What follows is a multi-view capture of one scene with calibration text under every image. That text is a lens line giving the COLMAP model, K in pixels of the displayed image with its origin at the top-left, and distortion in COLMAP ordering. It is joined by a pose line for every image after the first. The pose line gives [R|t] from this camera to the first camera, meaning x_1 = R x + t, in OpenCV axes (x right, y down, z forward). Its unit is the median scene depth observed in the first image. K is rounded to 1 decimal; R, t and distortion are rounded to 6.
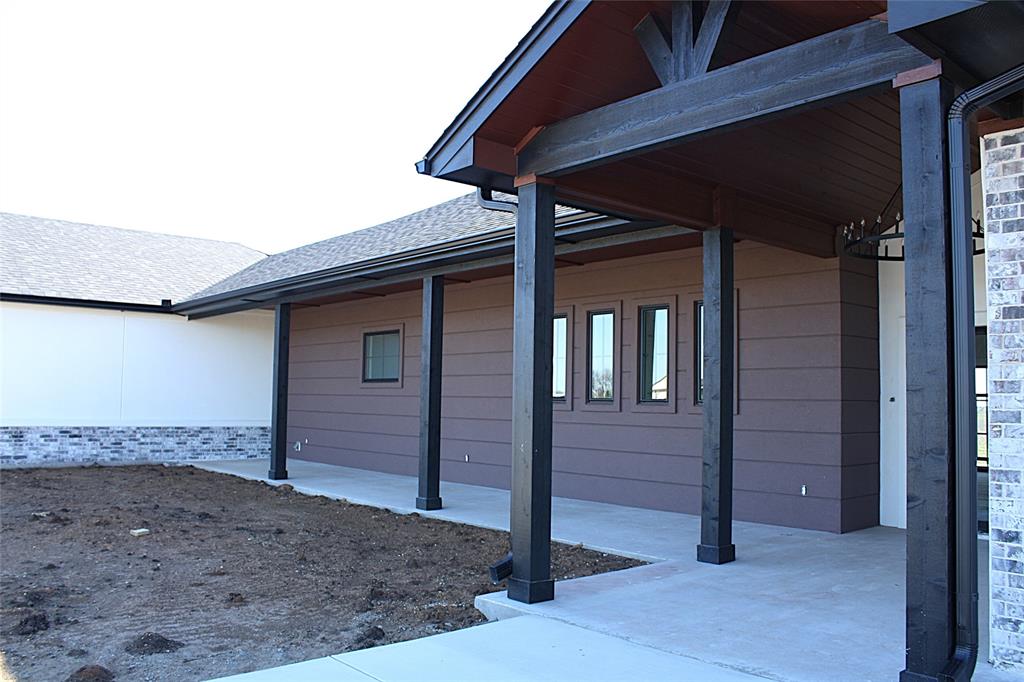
lens RADIAL K [[861.3, 0, 508.3], [0, 861.3, 343.7], [0, 0, 1]] dist [-0.173473, 0.152872]
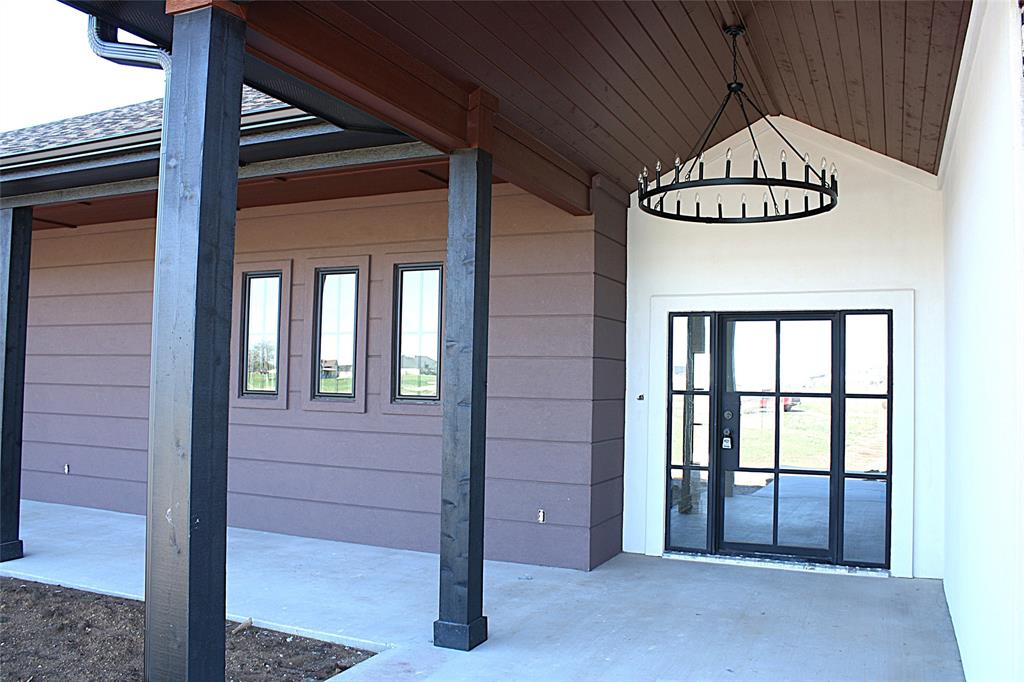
lens RADIAL K [[861.3, 0, 508.3], [0, 861.3, 343.7], [0, 0, 1]] dist [-0.173473, 0.152872]
pose [[0.907218, 0.019191, 0.420222, -0.006757], [-0.031285, 0.999270, 0.021905, 0.000362], [-0.419495, -0.033019, 0.907157, 0.263473]]
